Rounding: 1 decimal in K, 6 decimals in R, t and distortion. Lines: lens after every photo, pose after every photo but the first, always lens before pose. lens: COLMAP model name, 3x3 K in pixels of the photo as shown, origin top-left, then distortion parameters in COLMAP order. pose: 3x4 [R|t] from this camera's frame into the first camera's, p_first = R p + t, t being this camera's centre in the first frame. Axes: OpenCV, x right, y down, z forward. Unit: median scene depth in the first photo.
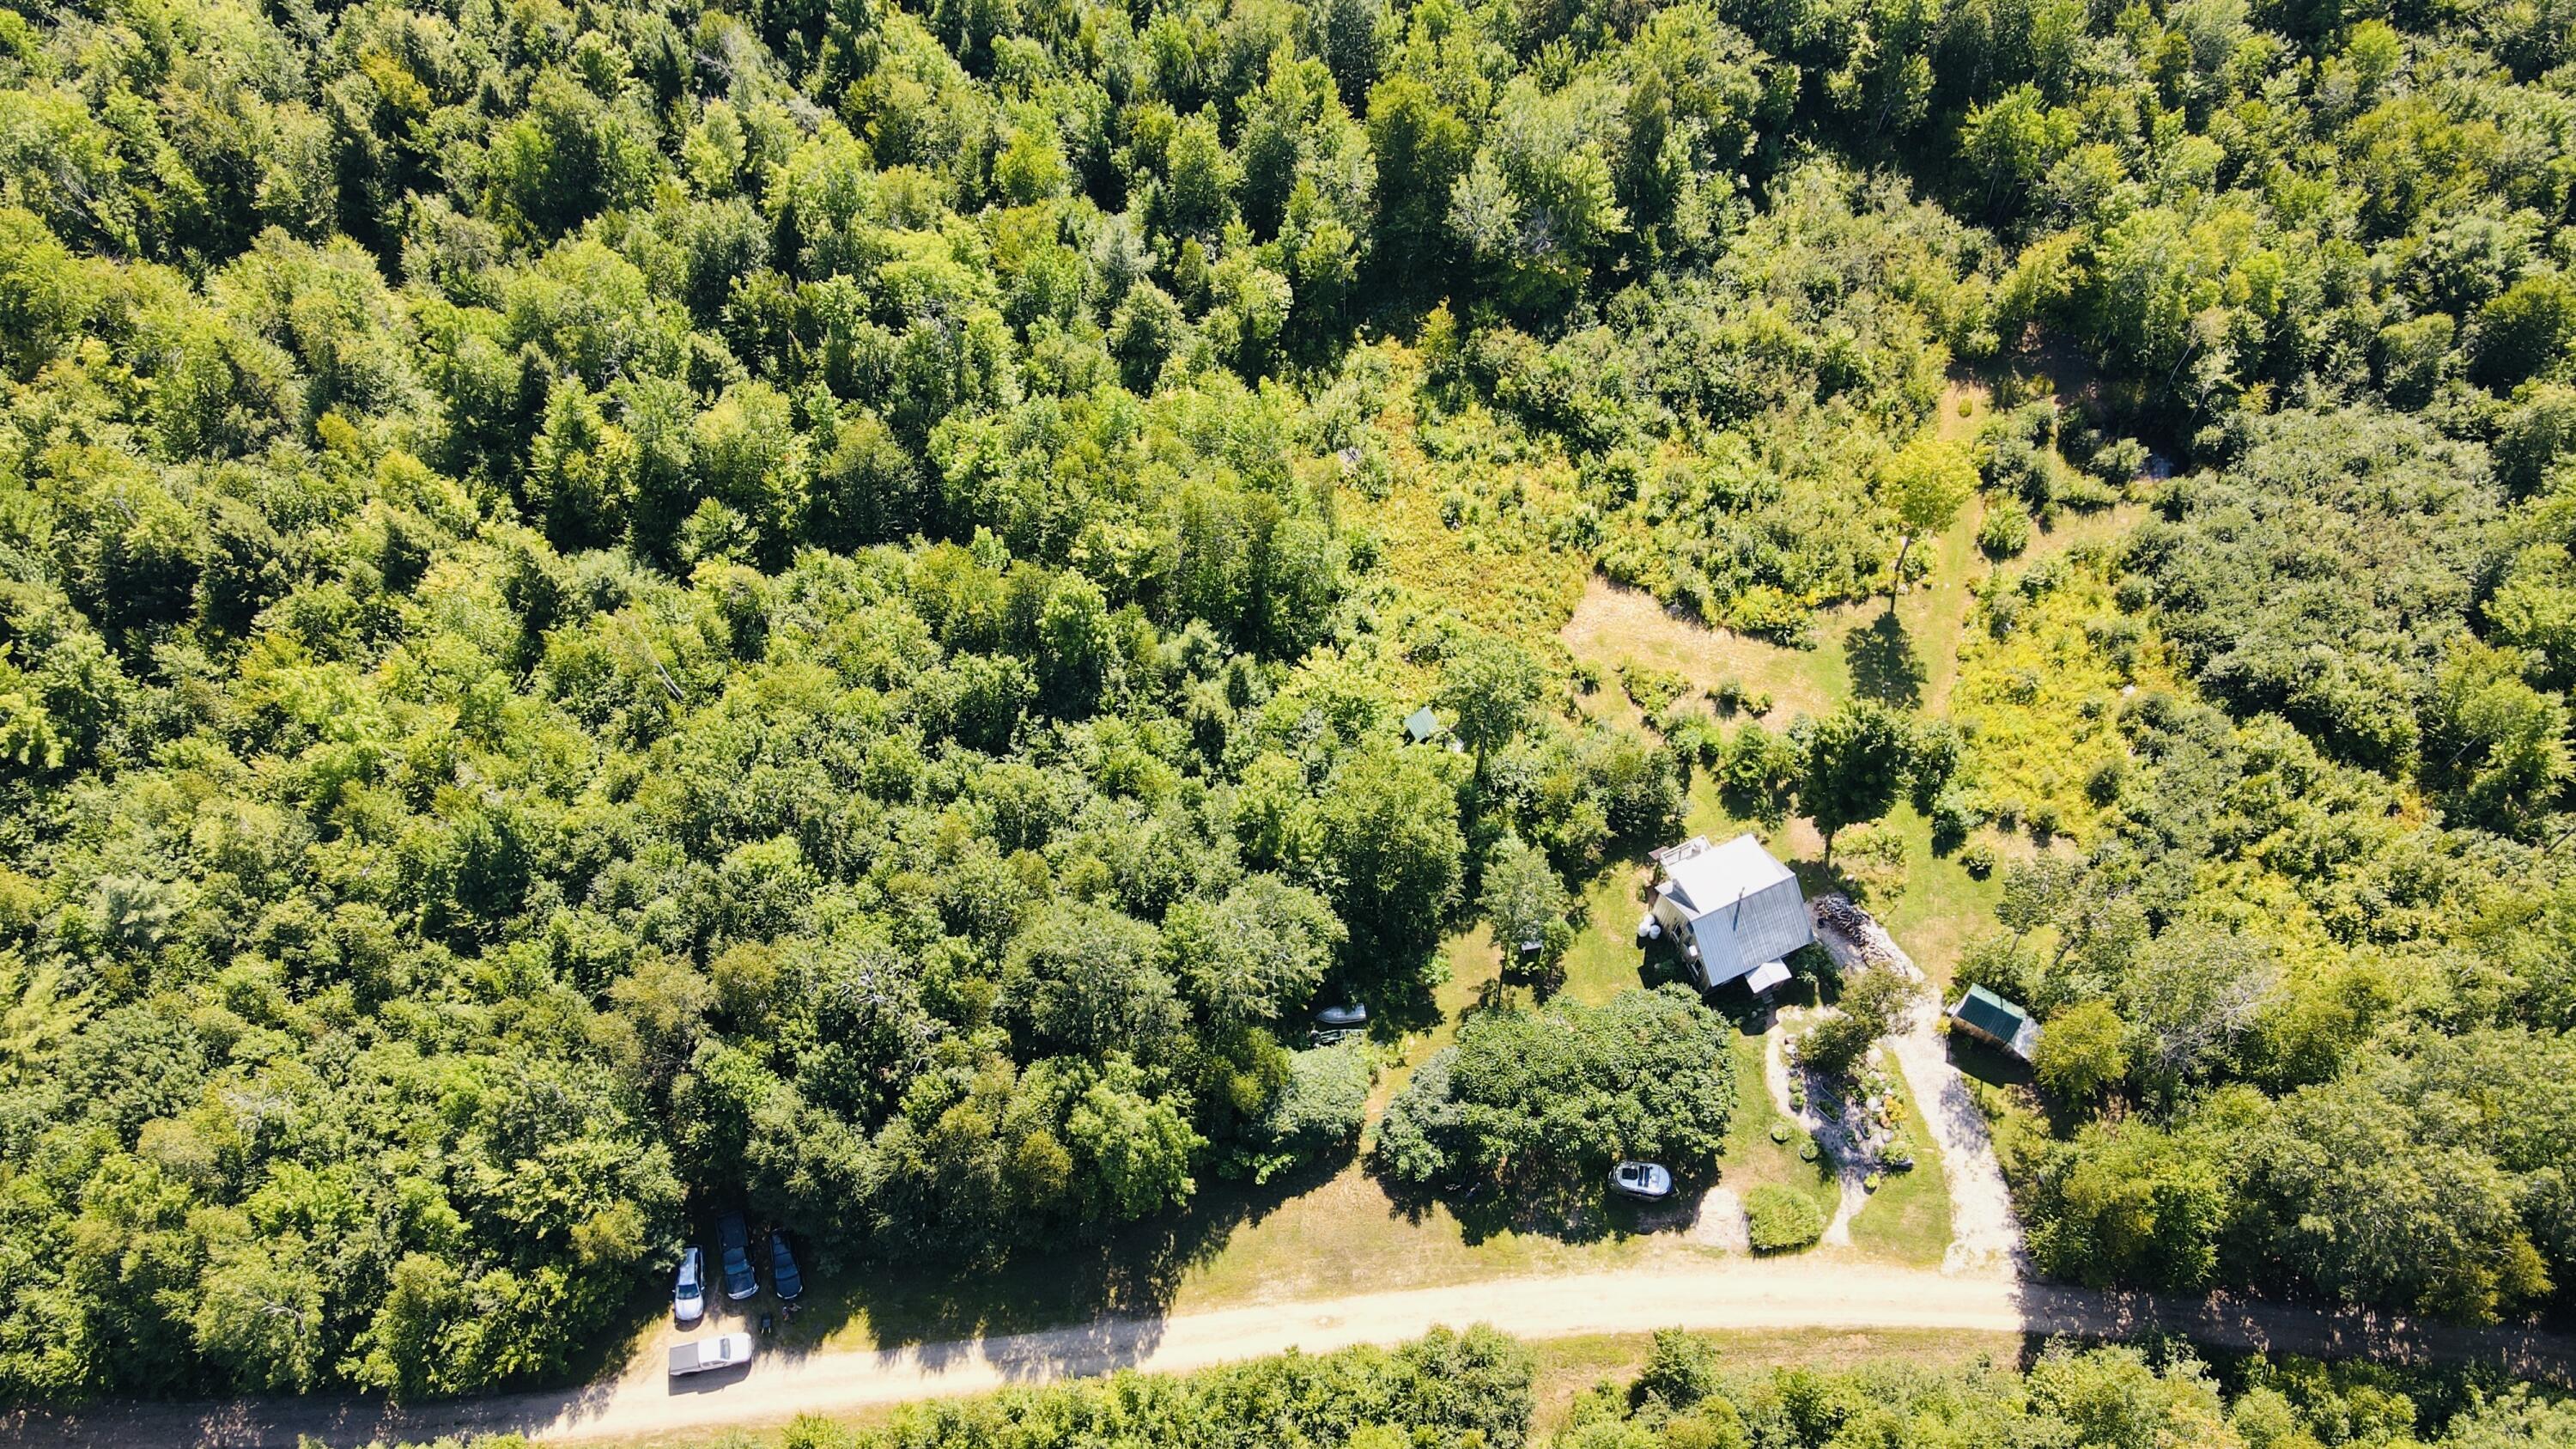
lens RADIAL K [[1895.5, 0, 1273.0], [0, 1895.5, 723.3], [0, 0, 1]] dist [-0.001585, 0.037171]
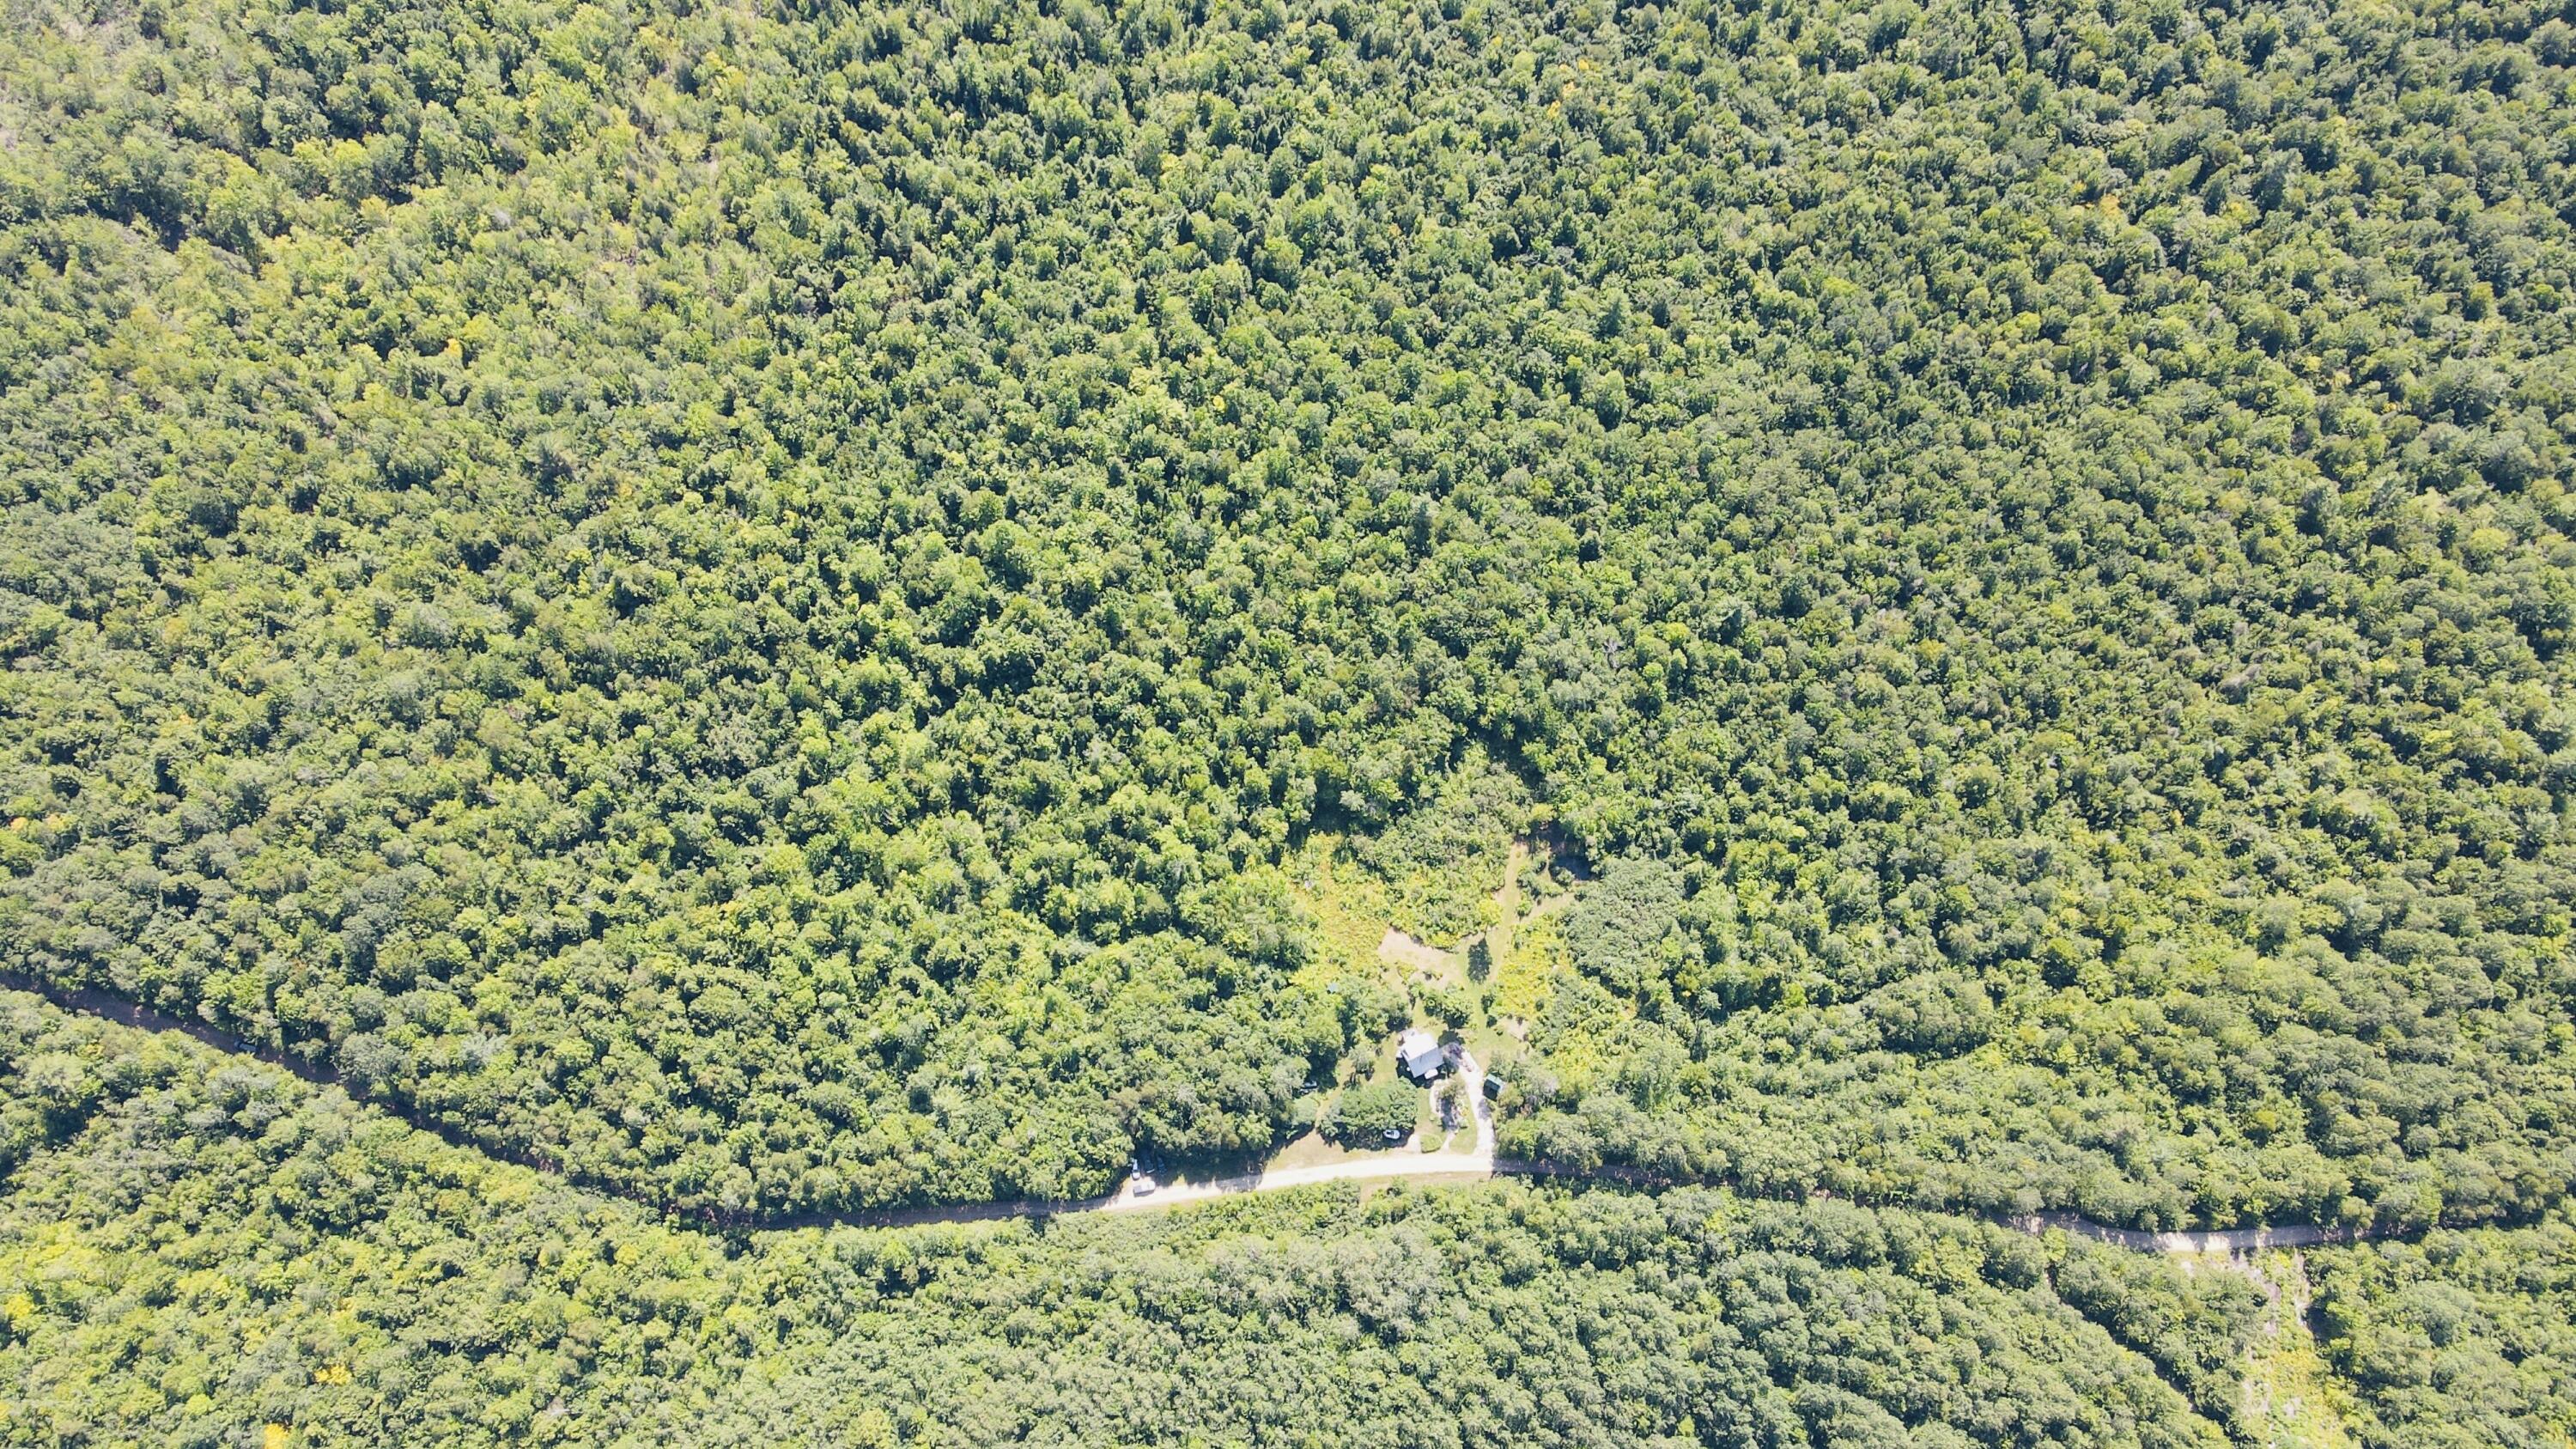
lens RADIAL K [[1895.5, 0, 1262.0], [0, 1895.5, 731.8], [0, 0, 1]] dist [-0.001585, 0.037171]
pose [[0.999627, -0.027096, 0.003438, -0.041715], [0.025948, 0.981399, 0.190216, -1.055949], [-0.008528, -0.190055, 0.981736, -2.108903]]
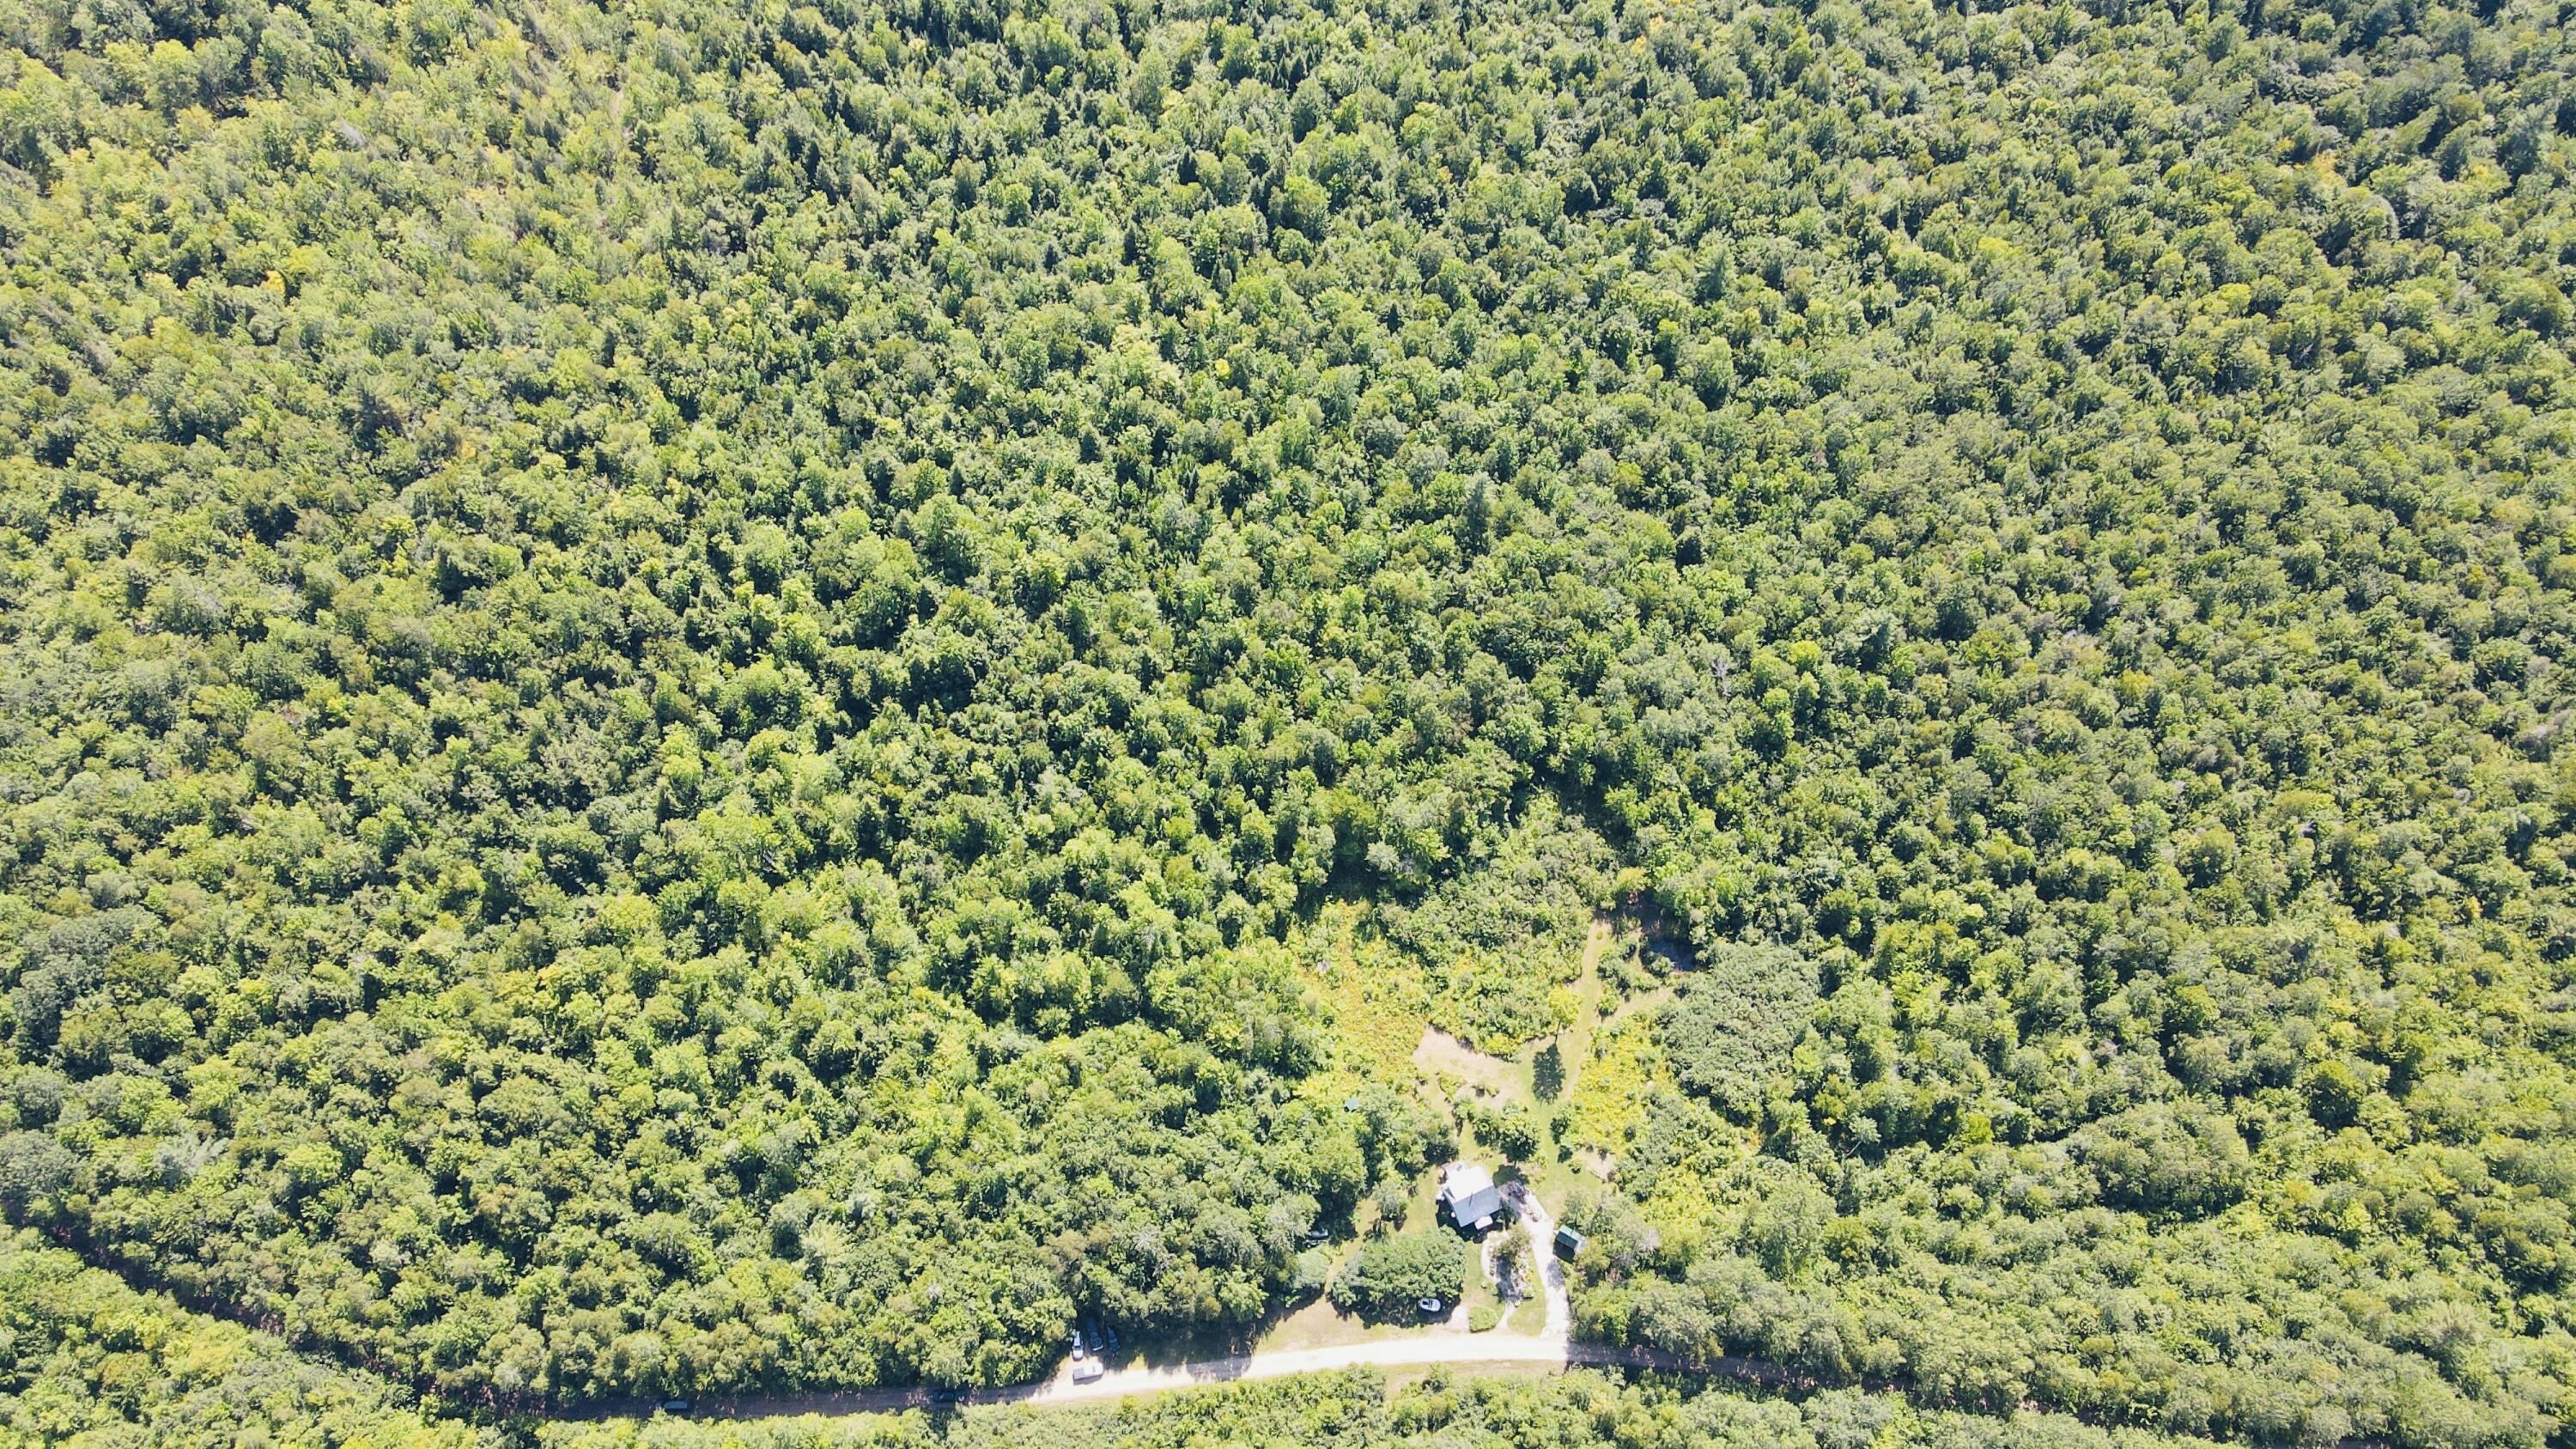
lens RADIAL K [[1895.5, 0, 1268.5], [0, 1895.5, 732.0], [0, 0, 1]] dist [-0.001585, 0.037171]
pose [[0.999995, -0.003178, 0.000400, -0.027611], [0.003130, 0.996060, 0.088628, -0.691697], [-0.000680, -0.088626, 0.996065, -1.374177]]
